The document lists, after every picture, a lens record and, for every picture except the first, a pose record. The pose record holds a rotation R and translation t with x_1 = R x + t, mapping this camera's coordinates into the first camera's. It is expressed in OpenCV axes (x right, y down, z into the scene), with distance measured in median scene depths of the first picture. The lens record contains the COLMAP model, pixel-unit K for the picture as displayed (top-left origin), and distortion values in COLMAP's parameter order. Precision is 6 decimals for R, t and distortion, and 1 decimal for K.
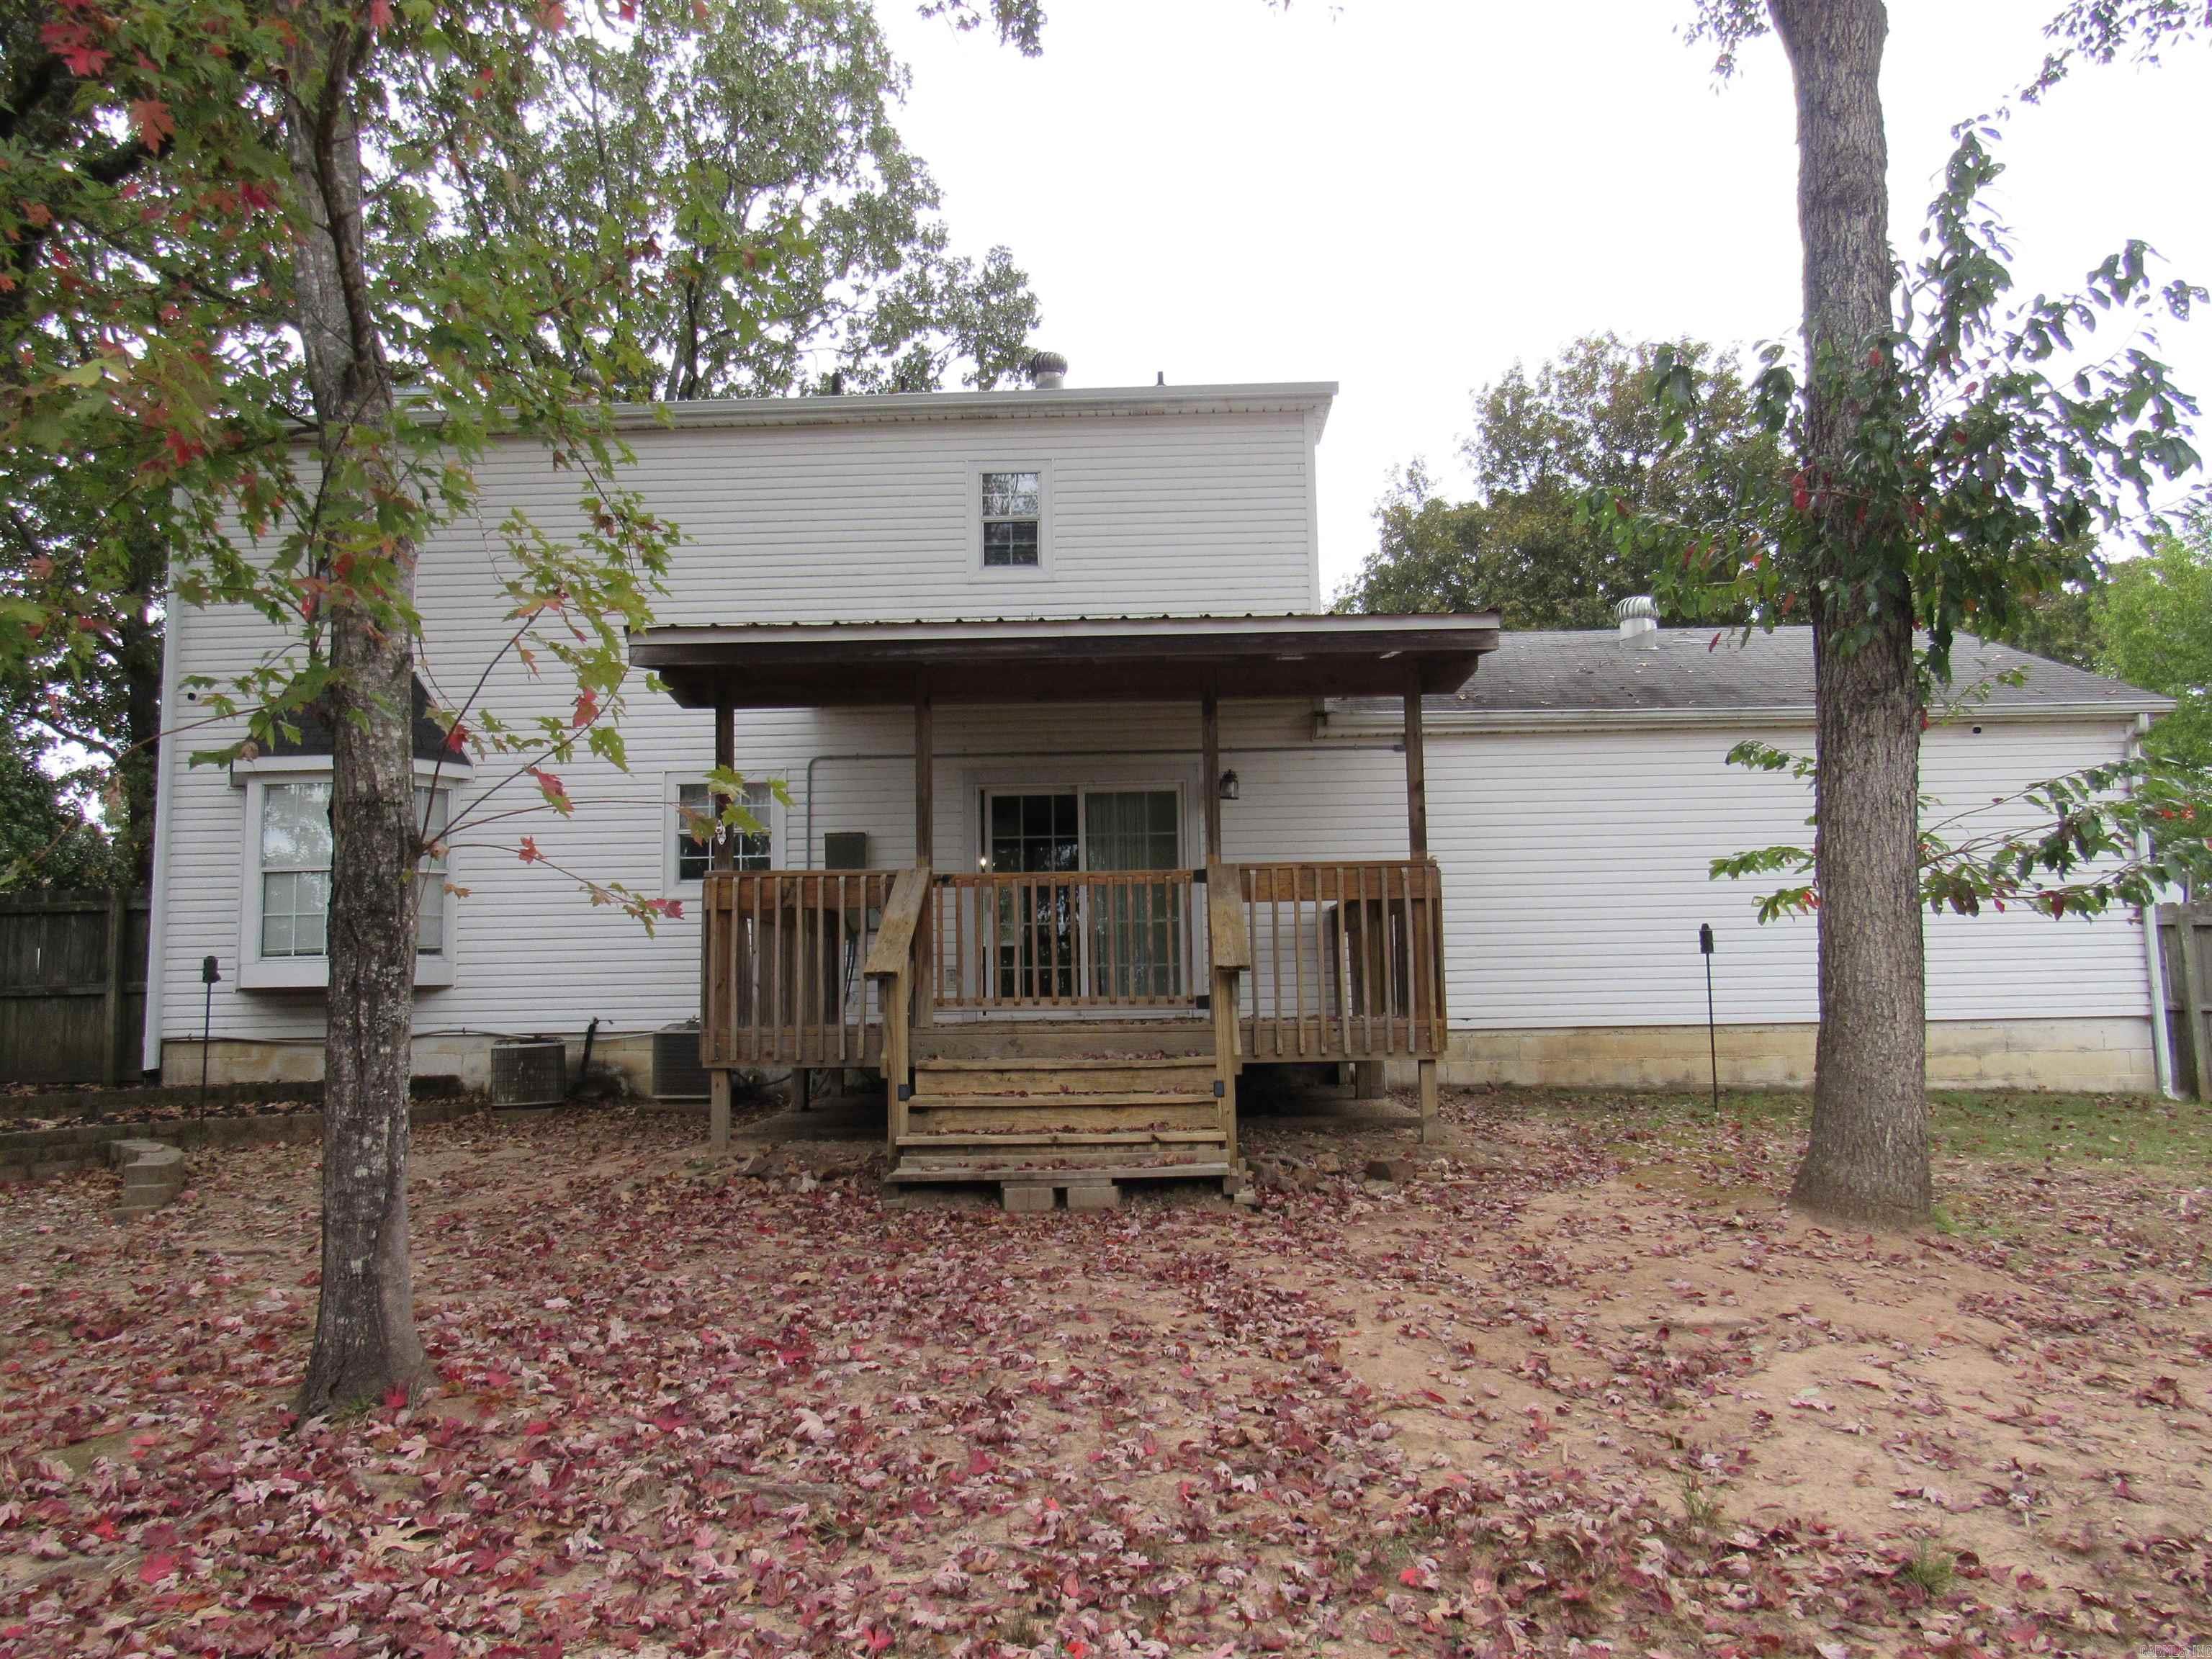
lens RADIAL K [[1569.6, 0, 1094.1], [0, 1569.6, 832.4], [0, 0, 1]] dist [-0.010286, -0.014968]
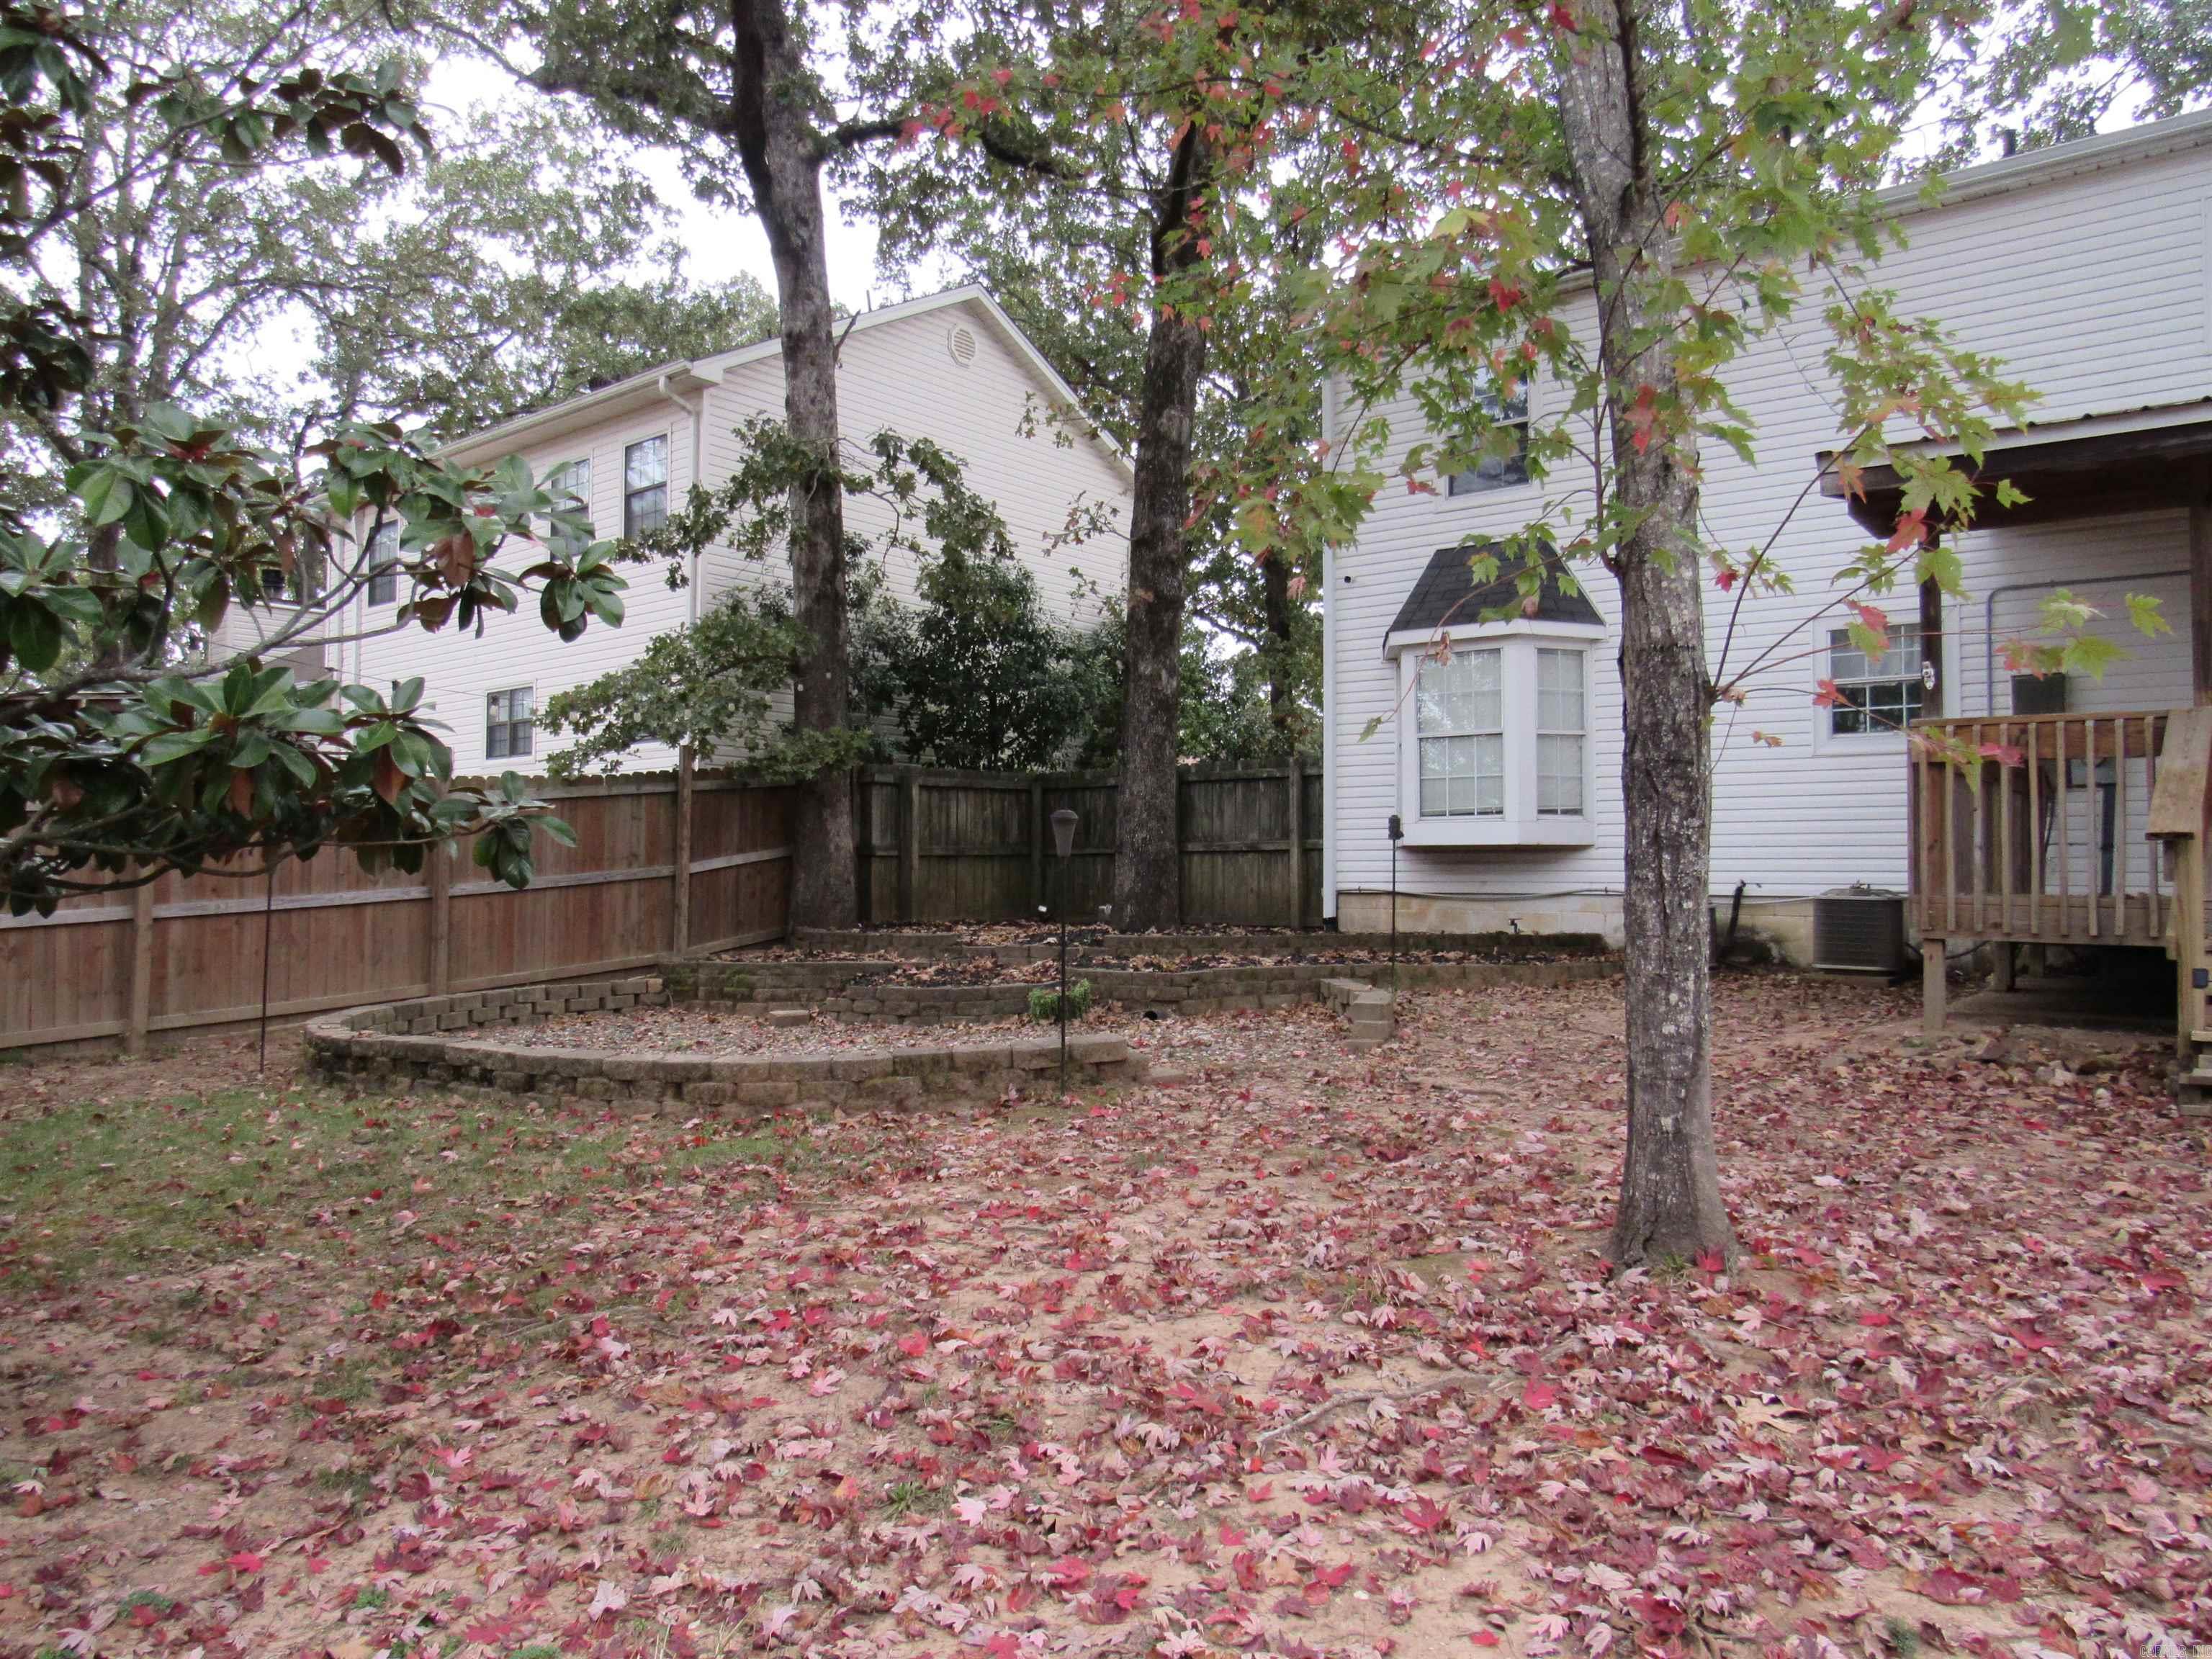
lens RADIAL K [[1560.0, 0, 1106.0], [0, 1560.0, 829.5], [0, 0, 1]] dist [-0.003968, -0.006961]
pose [[0.808320, 0.005147, -0.588721, -0.194535], [0.044211, 0.996608, 0.069415, 0.011199], [0.587081, -0.082138, 0.805350, 0.022528]]
